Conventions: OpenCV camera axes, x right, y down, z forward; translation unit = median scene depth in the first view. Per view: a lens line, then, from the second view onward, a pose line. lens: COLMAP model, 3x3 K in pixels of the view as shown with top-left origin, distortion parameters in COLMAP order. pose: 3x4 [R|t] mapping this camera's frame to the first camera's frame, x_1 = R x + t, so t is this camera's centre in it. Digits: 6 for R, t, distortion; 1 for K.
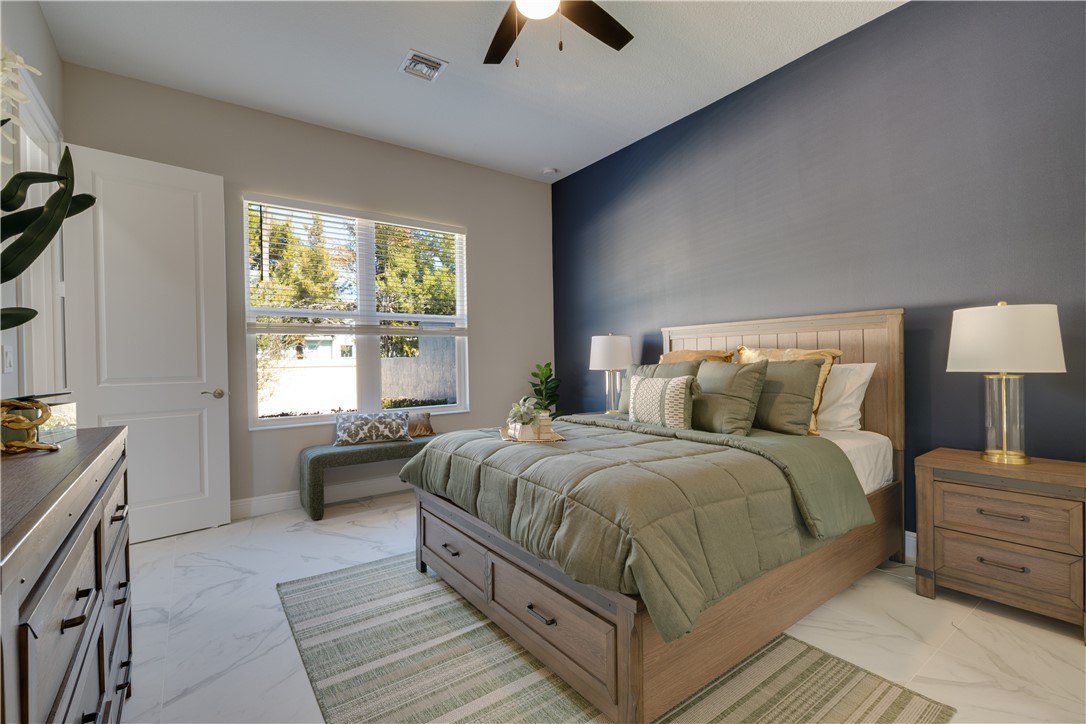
lens RADIAL K [[483.1, 0, 545.0], [0, 483.1, 367.8], [0, 0, 1]] dist [-0.002128, -0.000286]
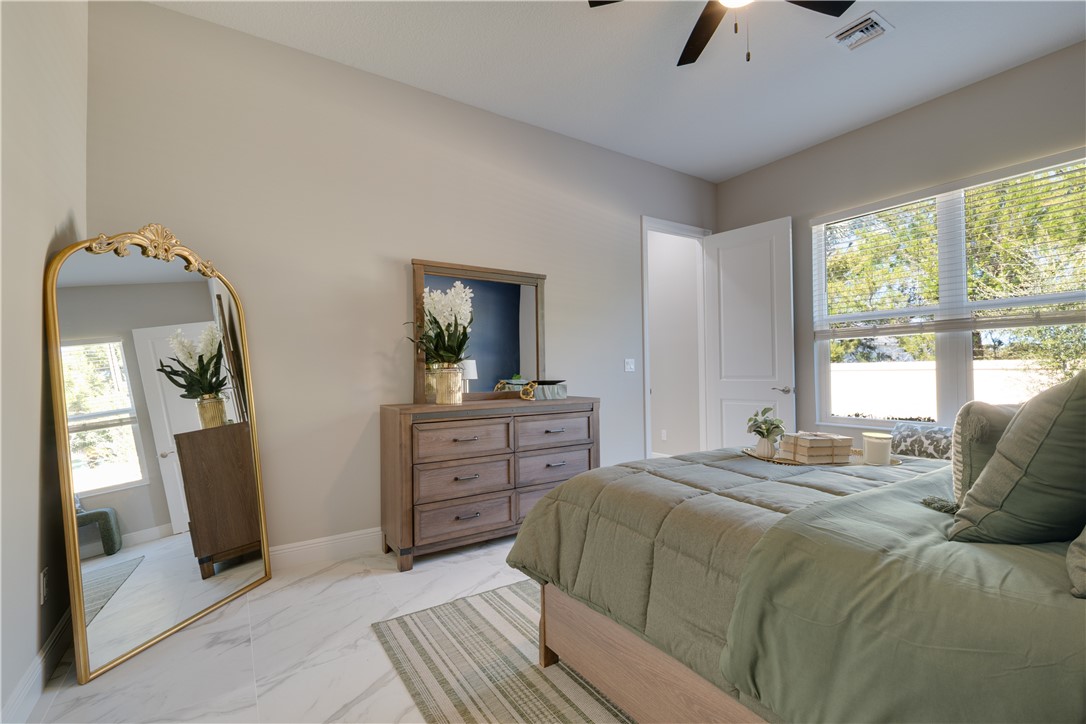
lens RADIAL K [[483.1, 0, 543.2], [0, 483.1, 361.8], [0, 0, 1]] dist [-0.002128, -0.000286]
pose [[-0.064636, -0.003860, -0.997901, 0.544045], [-0.004690, 0.999983, -0.003565, -0.011638], [0.997898, 0.004449, -0.064653, 0.391643]]
